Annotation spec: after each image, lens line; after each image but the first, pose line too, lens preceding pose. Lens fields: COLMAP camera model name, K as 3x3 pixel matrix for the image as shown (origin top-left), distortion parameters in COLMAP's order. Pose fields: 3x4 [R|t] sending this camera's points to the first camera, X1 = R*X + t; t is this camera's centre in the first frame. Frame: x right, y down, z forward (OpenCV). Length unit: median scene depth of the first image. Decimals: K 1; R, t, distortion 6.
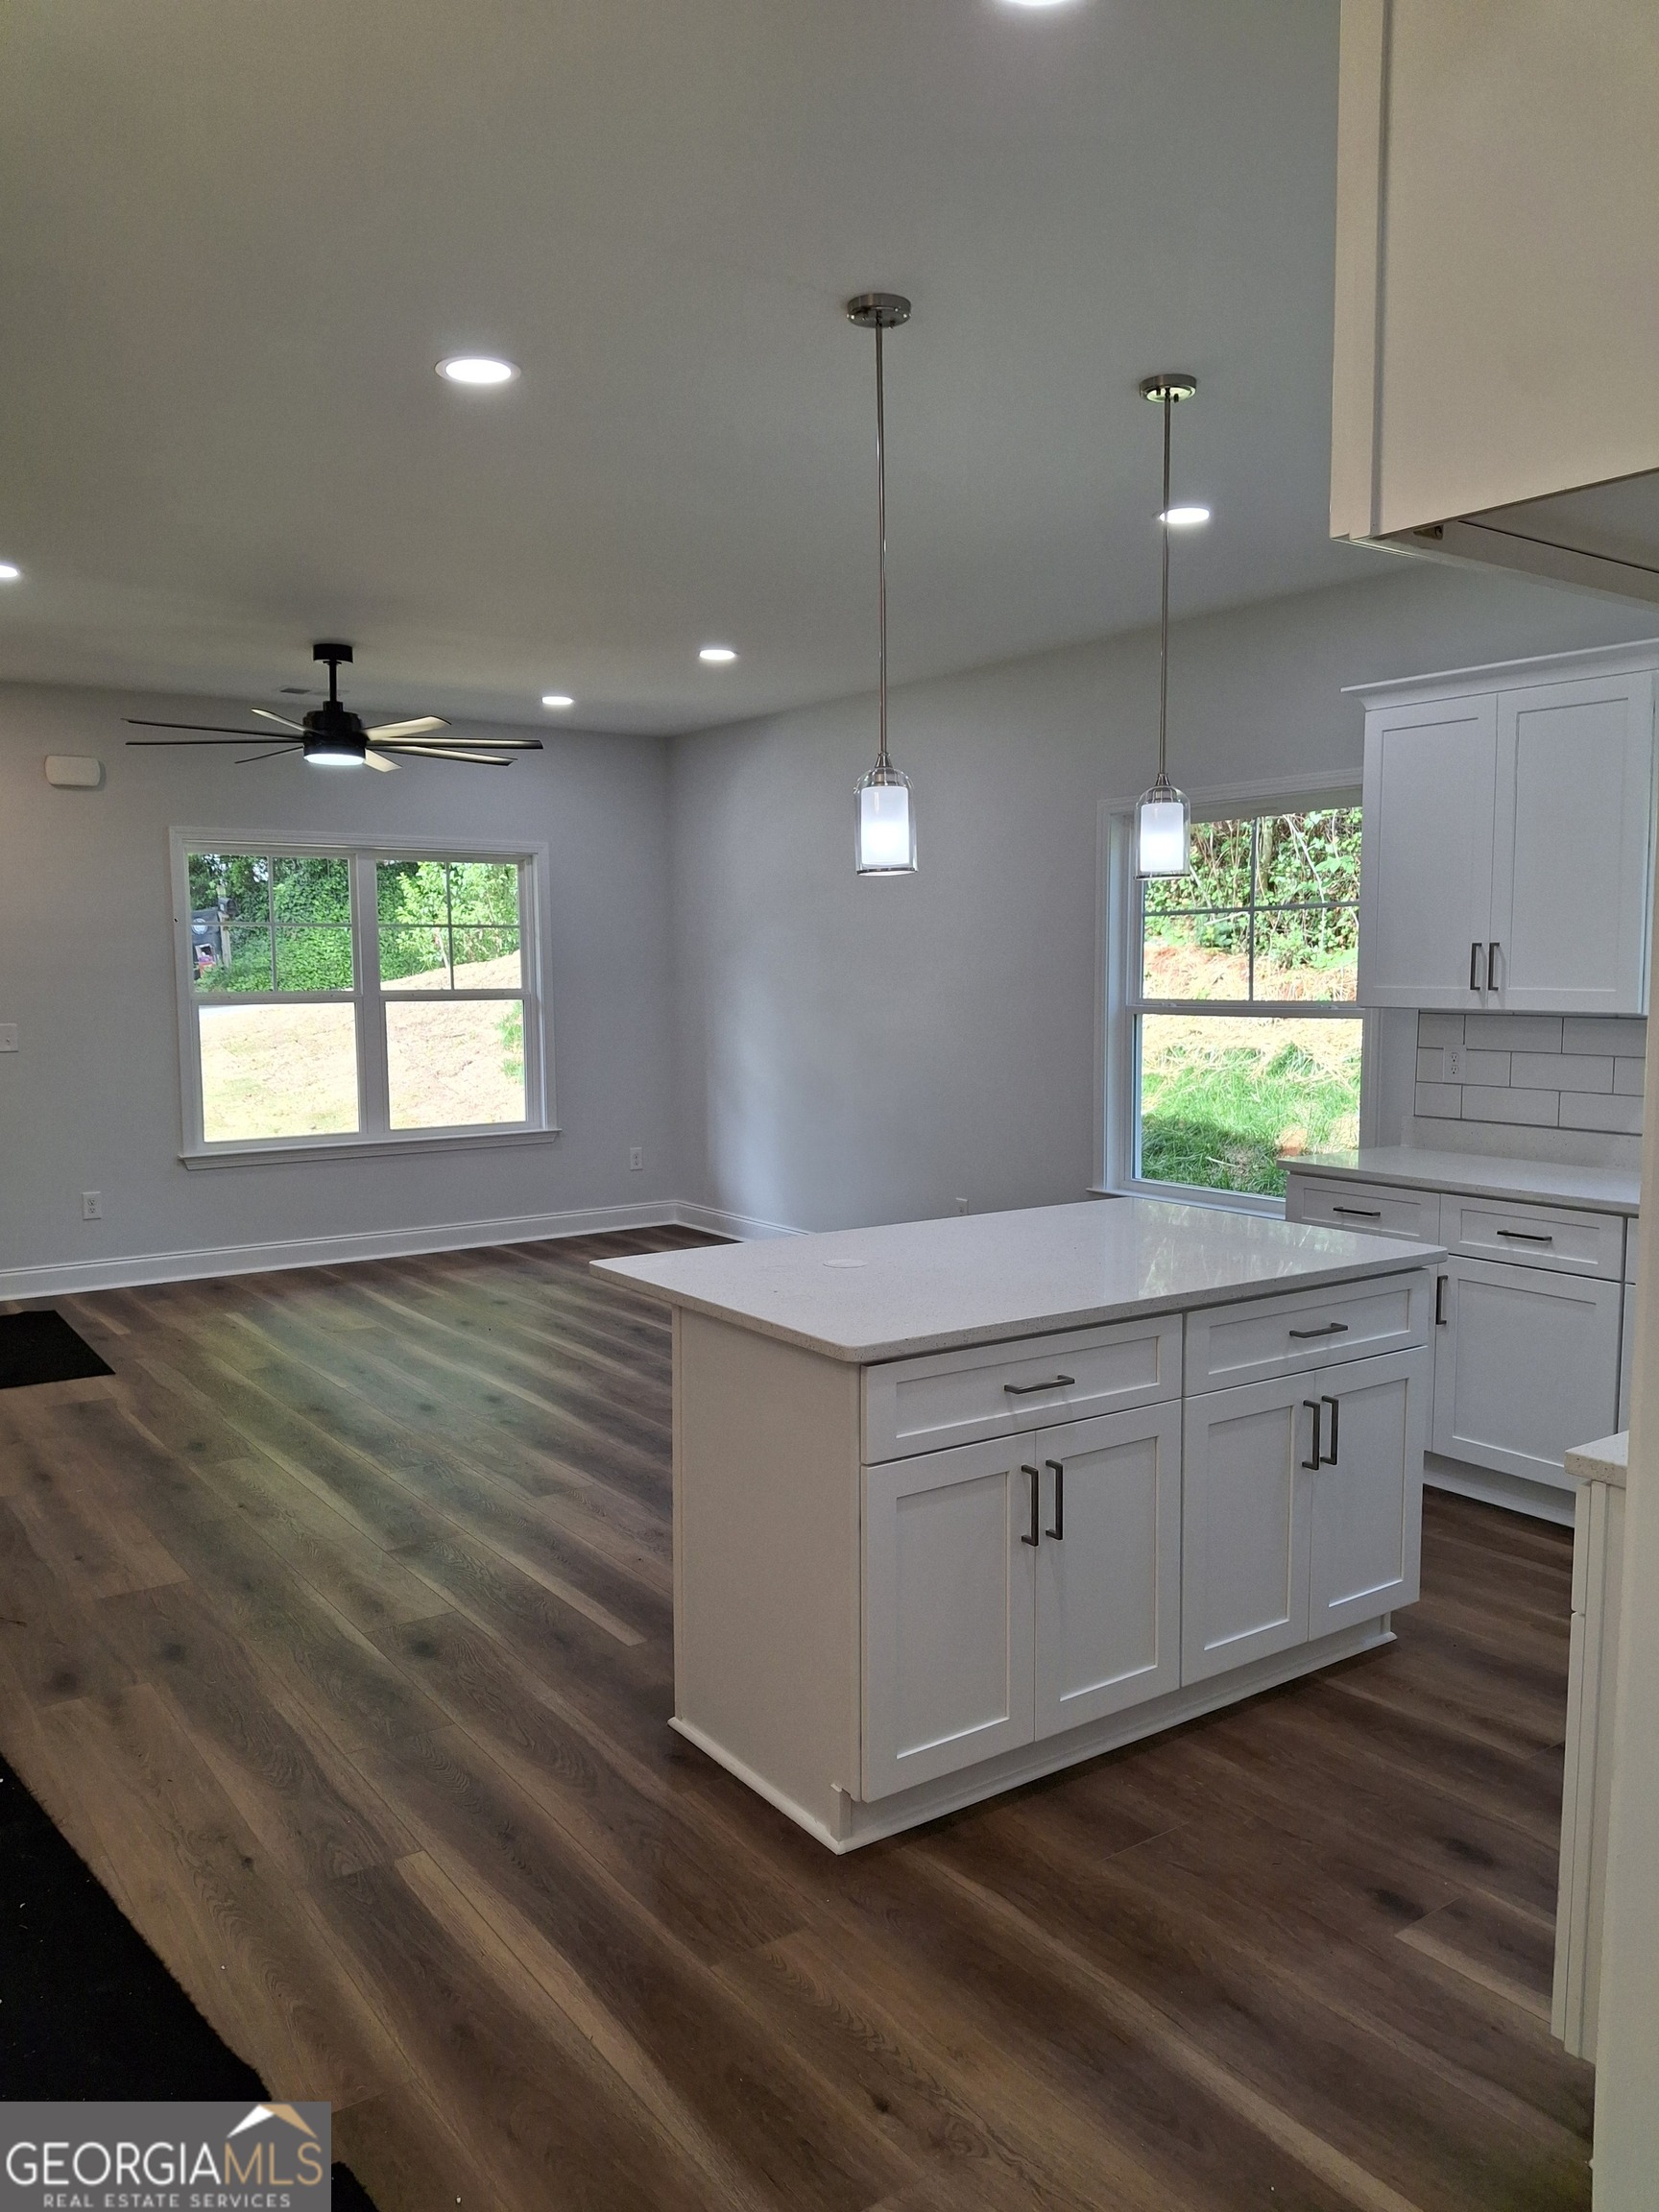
lens RADIAL K [[1658.2, 0, 840.1], [0, 1658.2, 1126.2], [0, 0, 1]] dist [0.200669, -0.431616]
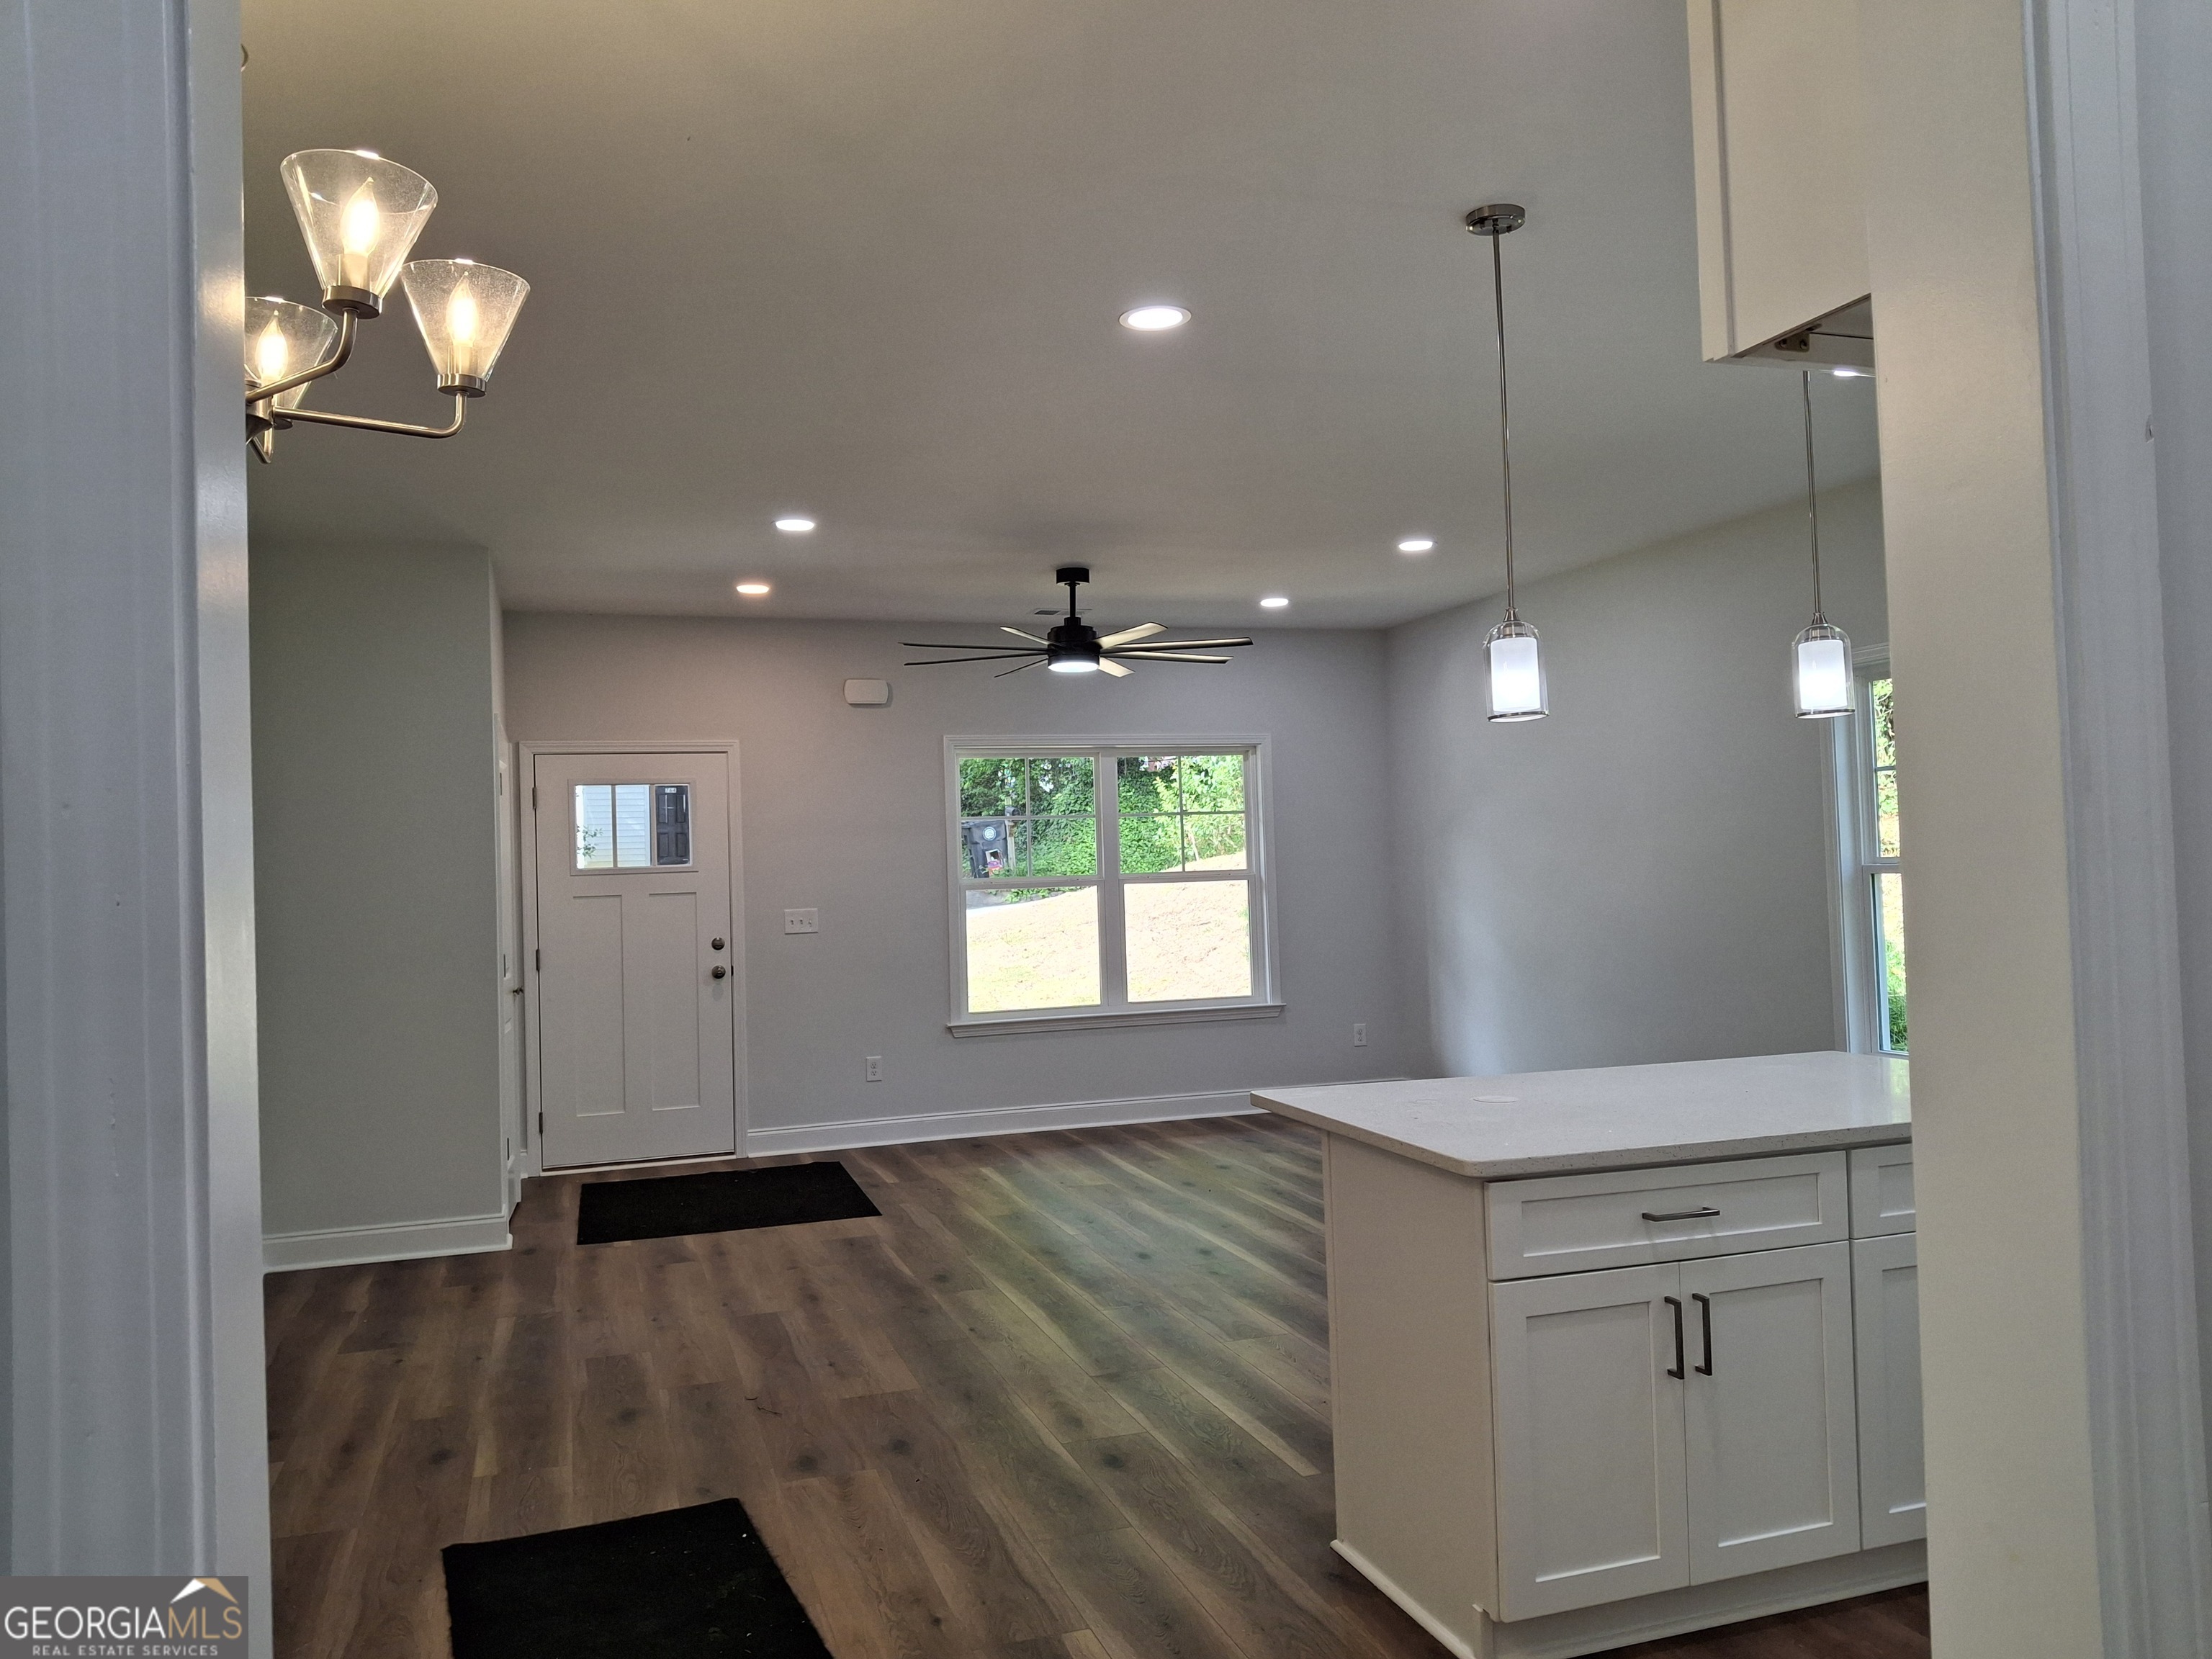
lens RADIAL K [[1658.2, 0, 1118.3], [0, 1658.2, 822.6], [0, 0, 1]] dist [0.200669, -0.431616]
pose [[0.957962, -0.033497, -0.284934, 0.058616], [-0.001334, 0.992630, -0.121181, 0.028788], [0.286893, 0.116467, 0.950856, -0.049669]]
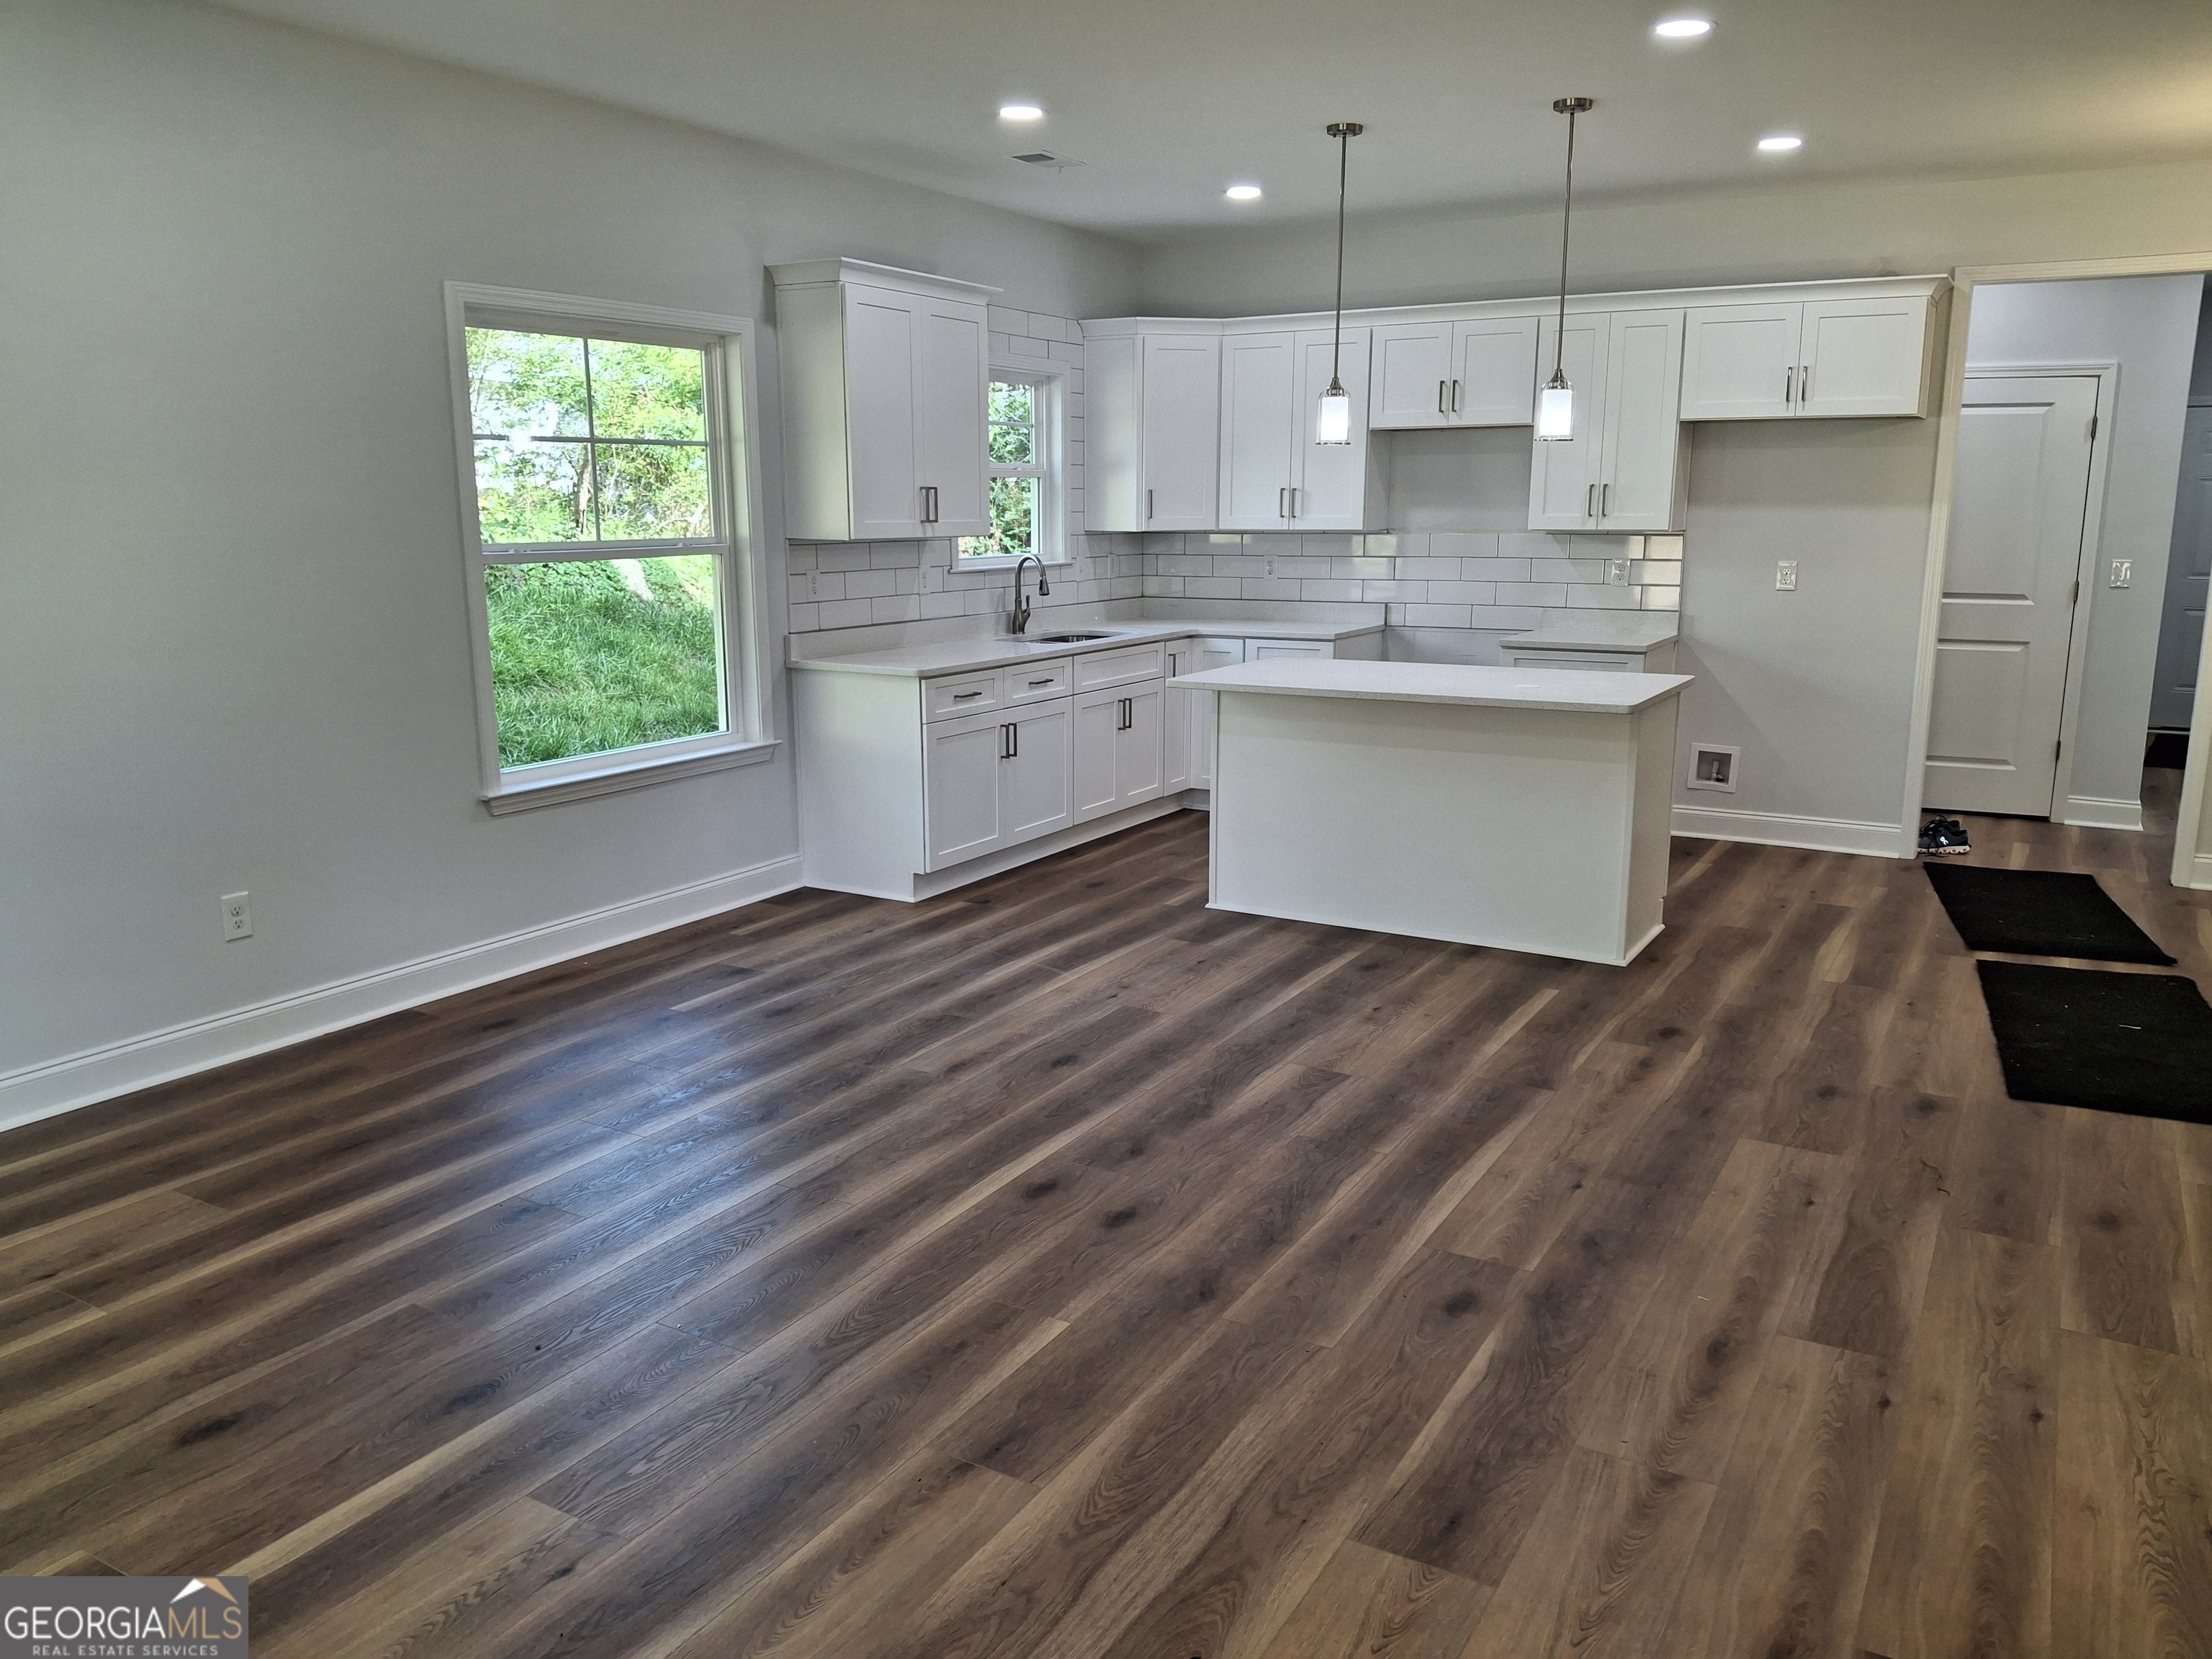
lens RADIAL K [[1591.5, 0, 1106.0], [0, 1591.5, 829.5], [0, 0, 1]] dist [0.055247, -0.101824]
pose [[-0.412045, -0.180845, 0.893036, -0.879733], [0.093223, 0.966595, 0.238754, -0.135904], [-0.906382, 0.181629, -0.381422, 1.416921]]
